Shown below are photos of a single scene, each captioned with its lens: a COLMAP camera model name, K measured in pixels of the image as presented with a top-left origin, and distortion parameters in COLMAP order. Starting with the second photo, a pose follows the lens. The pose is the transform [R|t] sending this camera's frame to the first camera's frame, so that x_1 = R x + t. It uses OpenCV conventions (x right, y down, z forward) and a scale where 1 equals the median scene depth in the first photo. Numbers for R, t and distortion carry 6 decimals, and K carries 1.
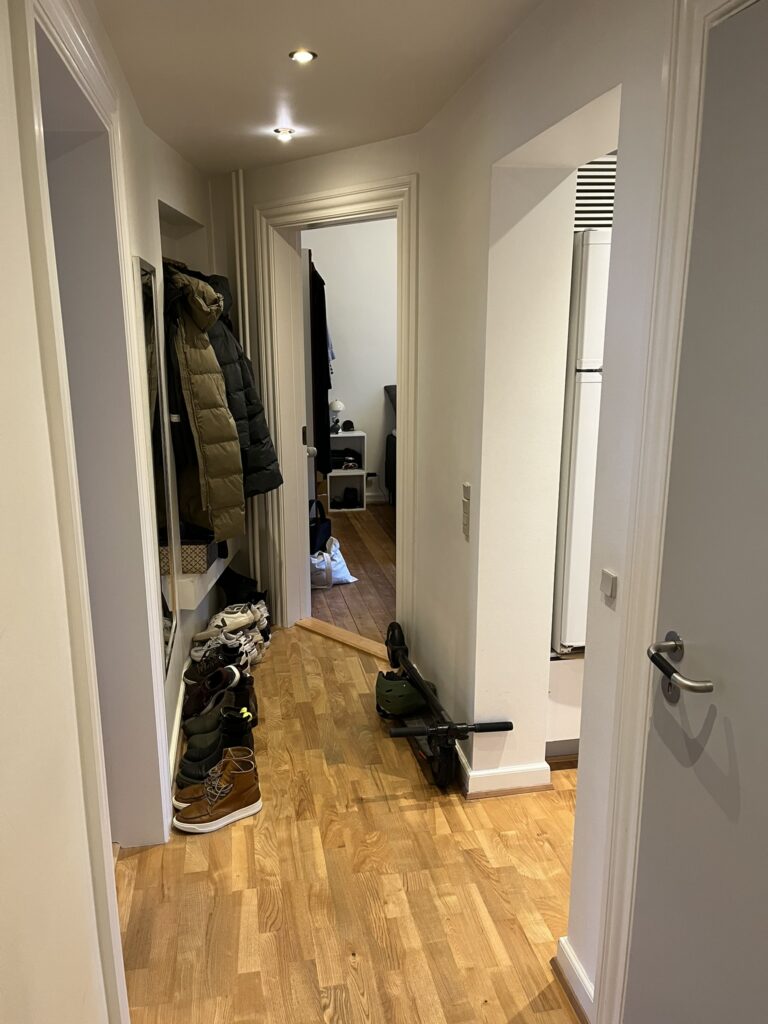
lens RADIAL K [[779.7, 0, 379.1], [0, 779.7, 512.9], [0, 0, 1]] dist [0.027320, -0.060288]
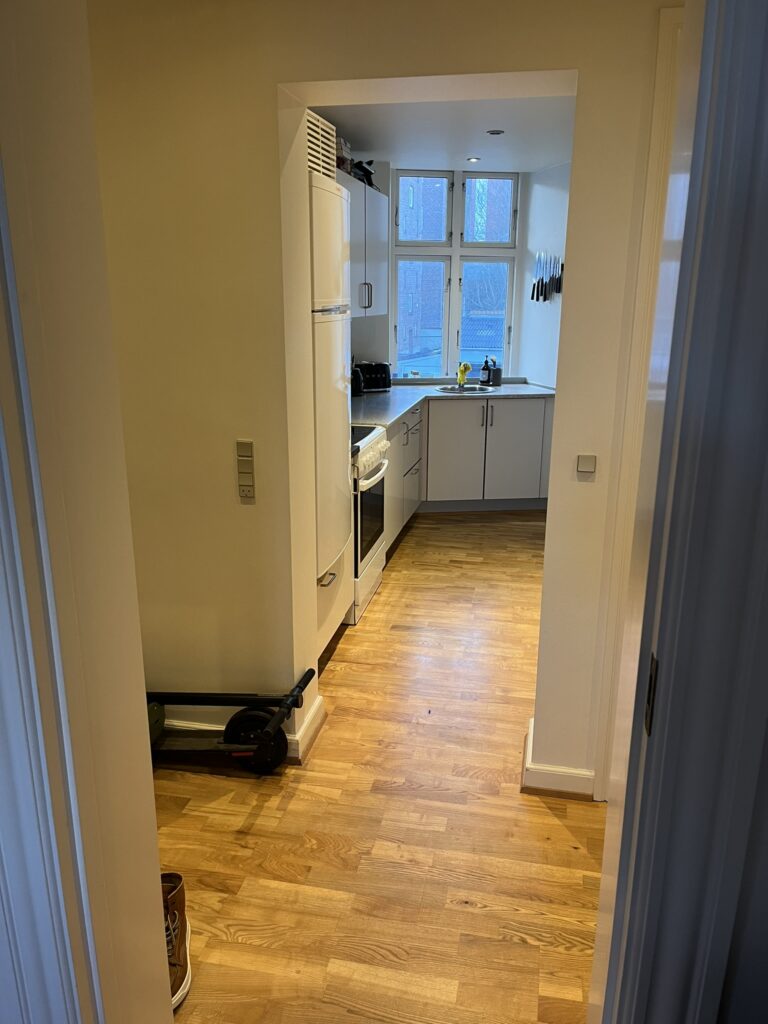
lens RADIAL K [[779.7, 0, 382.9], [0, 779.7, 514.6], [0, 0, 1]] dist [0.027320, -0.060288]
pose [[0.366004, -0.243108, 0.898298, -0.680872], [0.199666, 0.963310, 0.179351, -0.087039], [-0.908942, 0.113716, 0.401116, 0.520644]]
